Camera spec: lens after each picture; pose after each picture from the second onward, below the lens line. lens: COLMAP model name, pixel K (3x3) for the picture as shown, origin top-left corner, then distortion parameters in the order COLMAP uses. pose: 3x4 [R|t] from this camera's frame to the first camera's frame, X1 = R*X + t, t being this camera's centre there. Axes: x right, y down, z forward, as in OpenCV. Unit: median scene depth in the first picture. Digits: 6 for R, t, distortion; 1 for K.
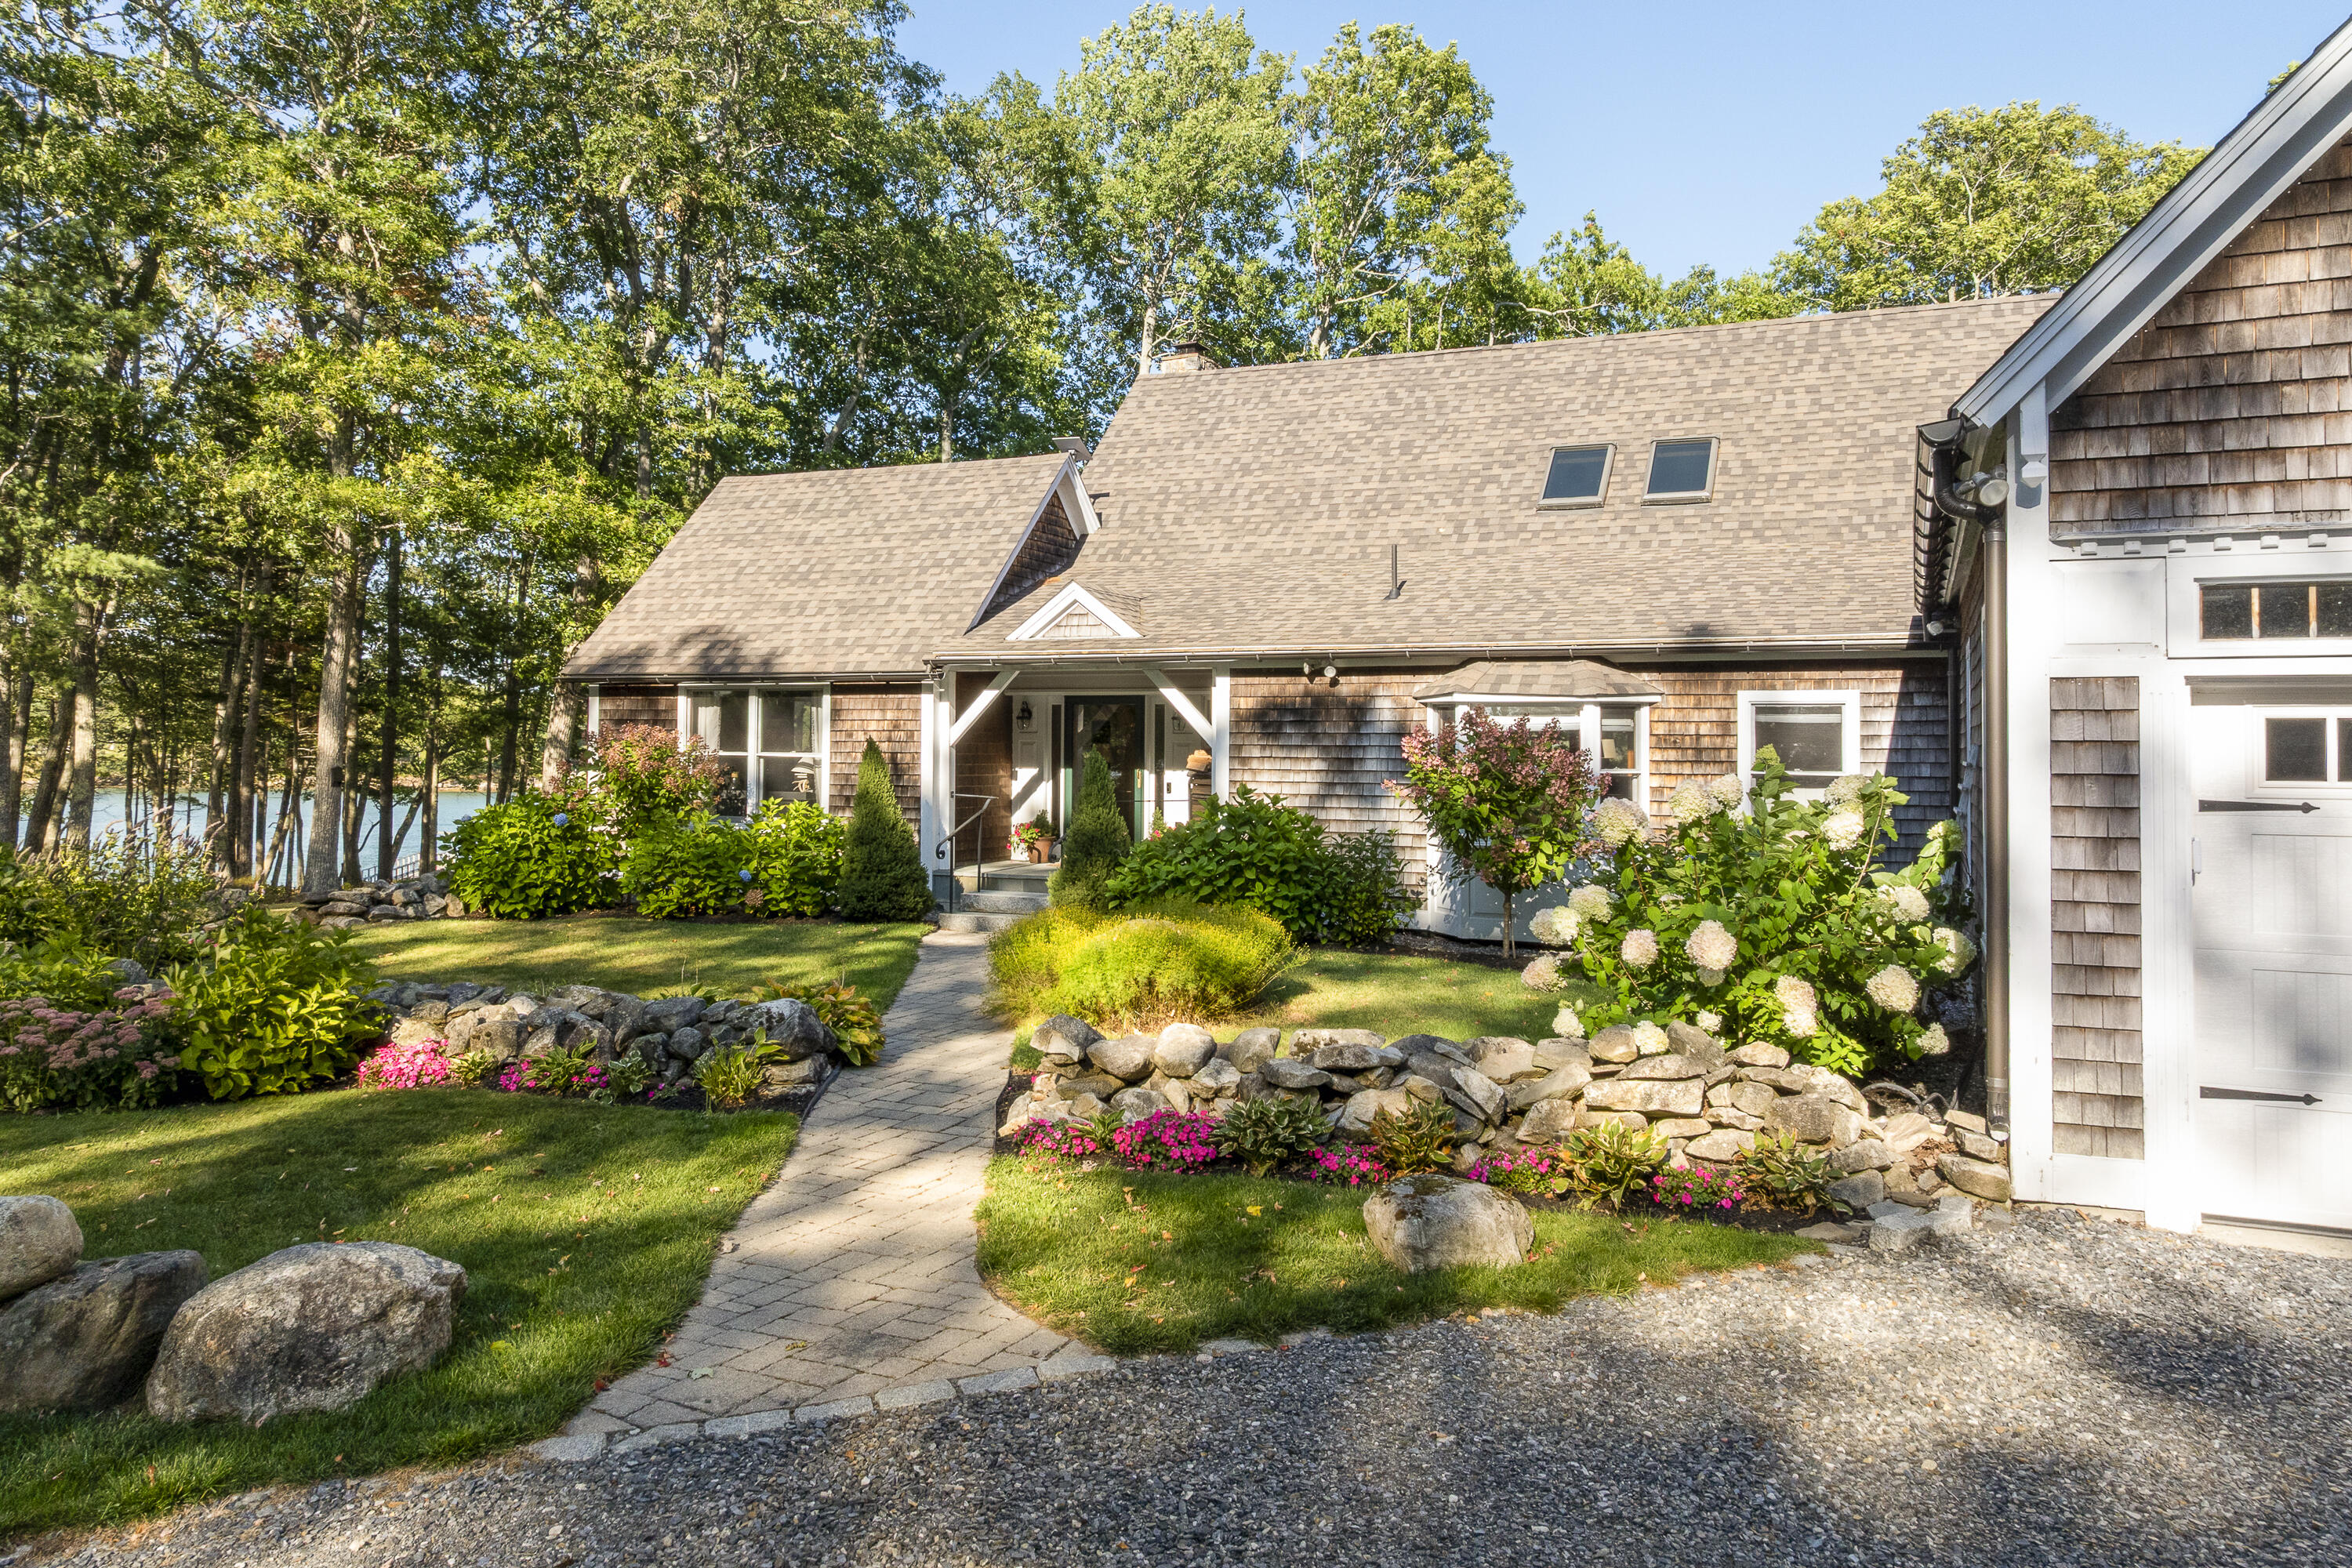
lens RADIAL K [[1620.4, 0, 1176.1], [0, 1620.4, 775.9], [0, 0, 1]] dist [0.005942, 0.000820]
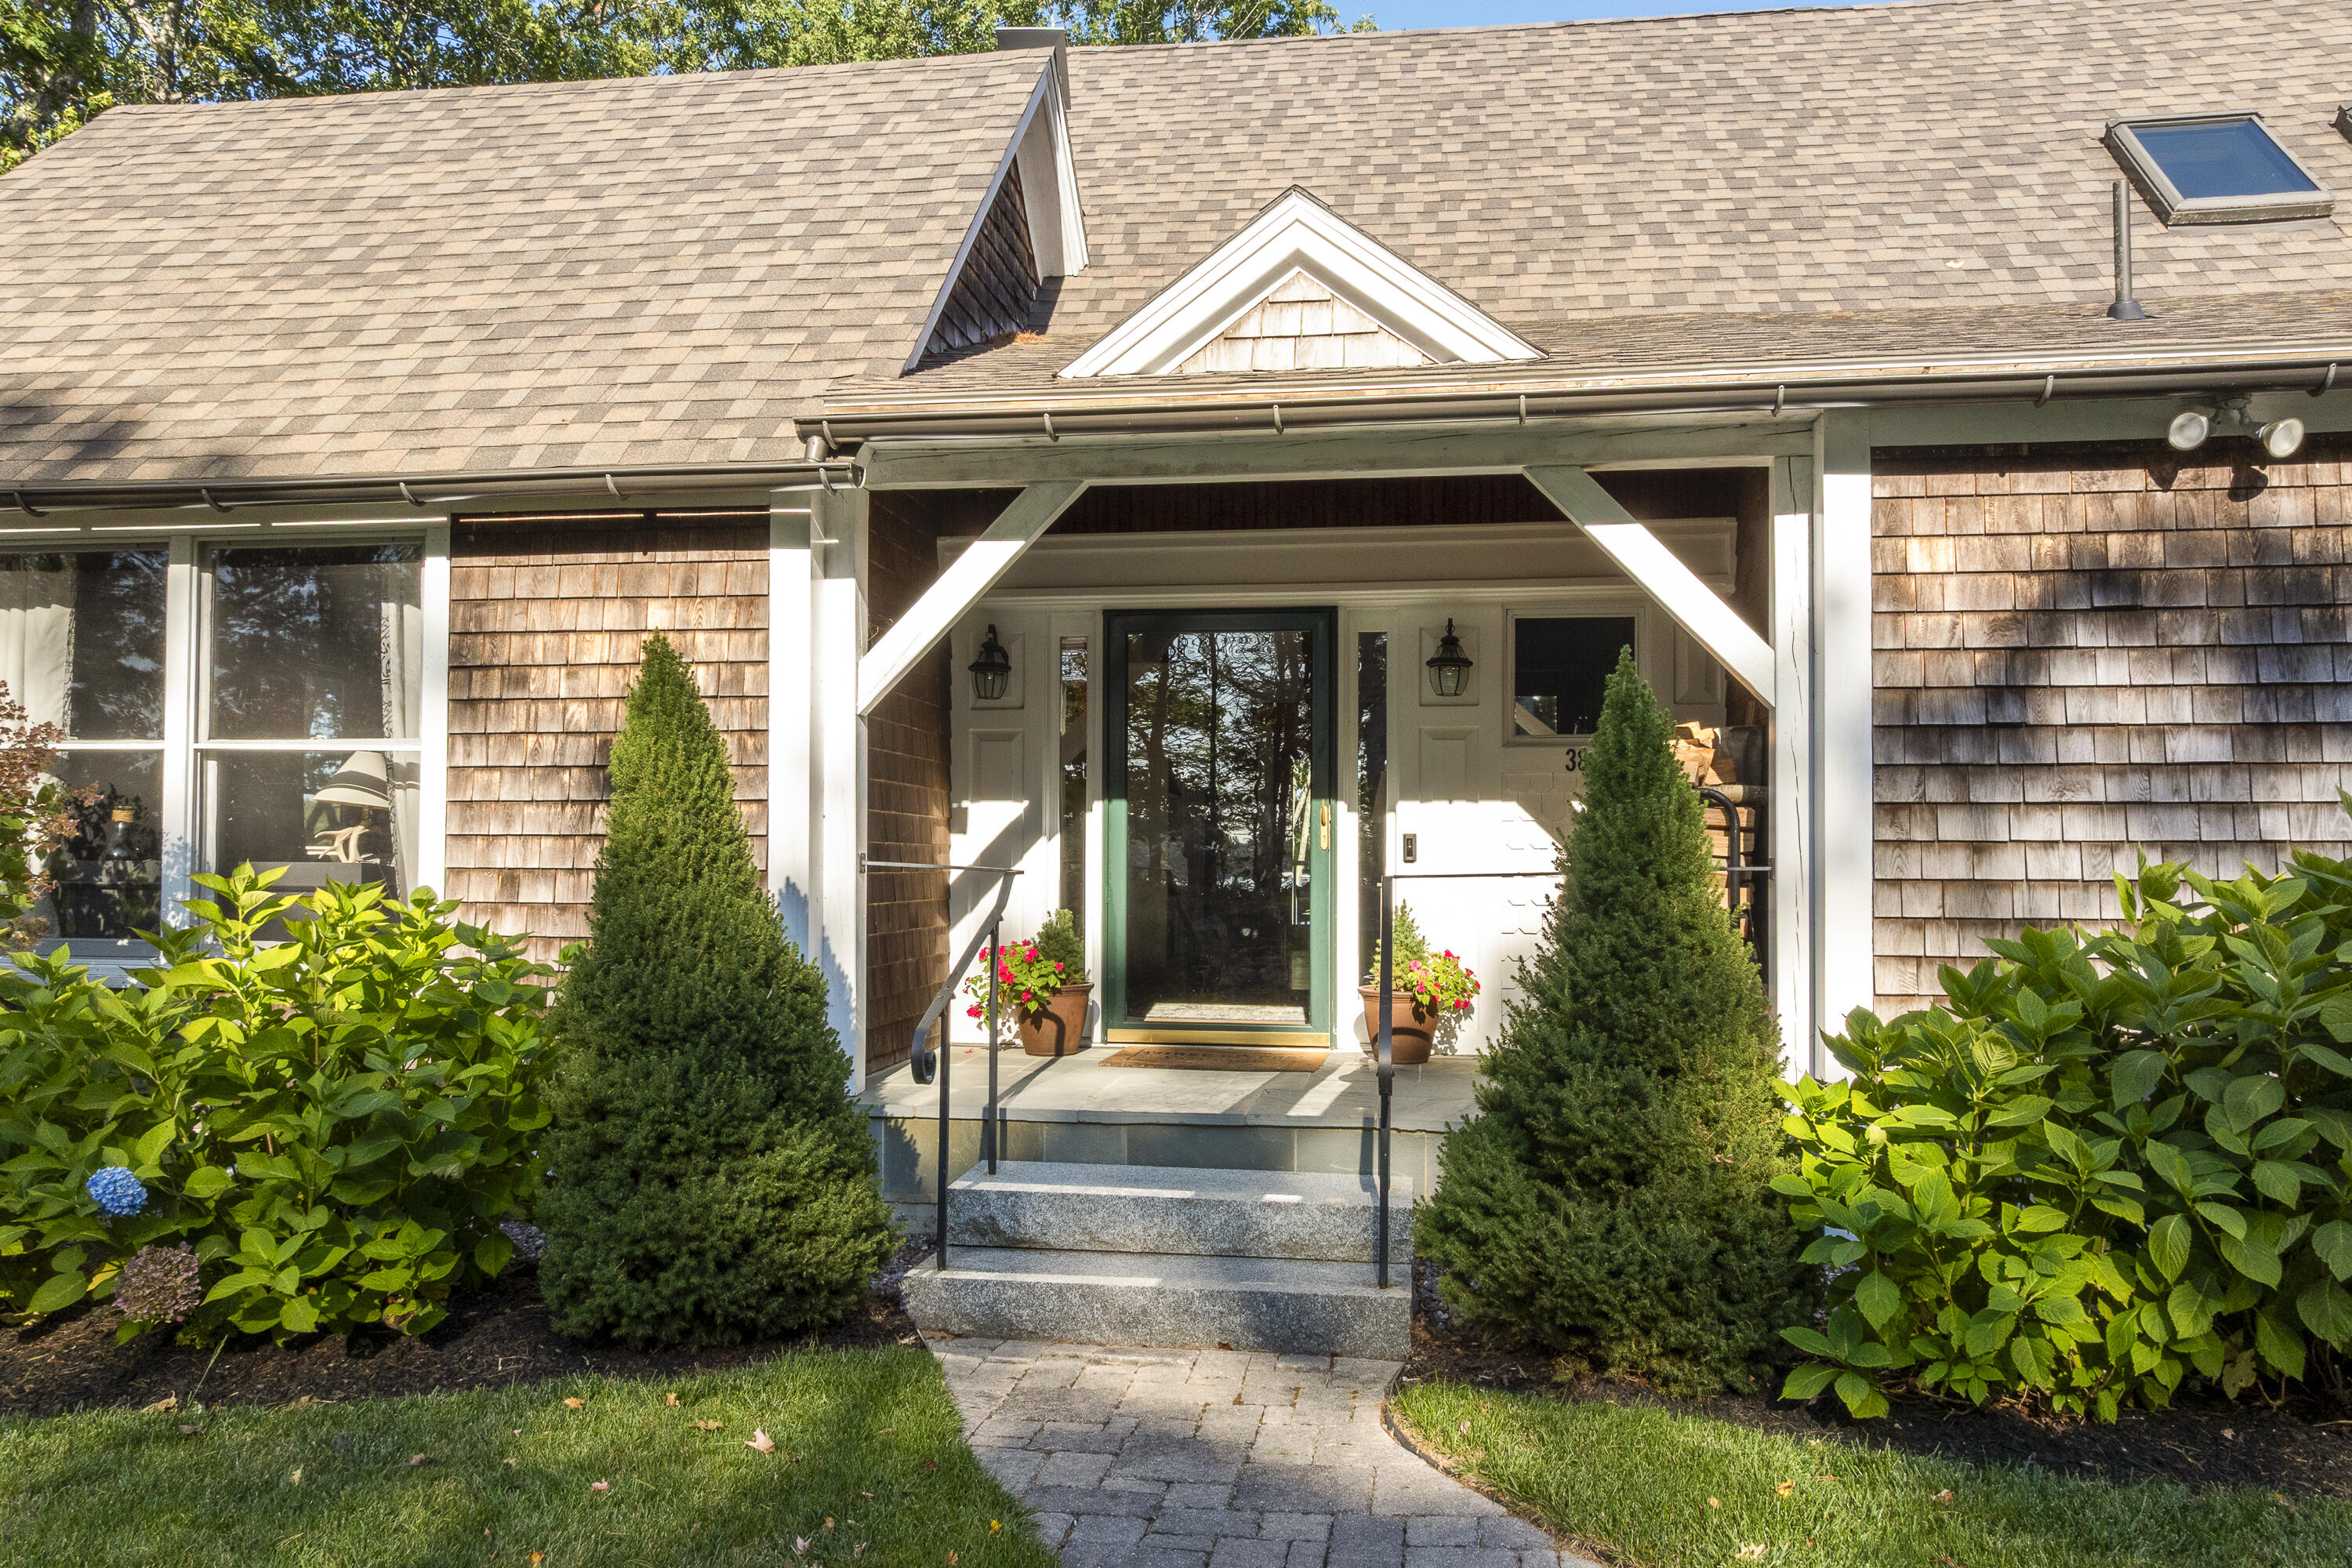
lens RADIAL K [[1620.4, 0, 1162.2], [0, 1620.4, 865.3], [0, 0, 1]] dist [0.005942, 0.000820]
pose [[0.964148, -0.001338, 0.265363, -0.161581], [0.005737, 0.999859, -0.015802, 0.016886], [-0.265304, 0.016758, 0.964019, 0.649386]]
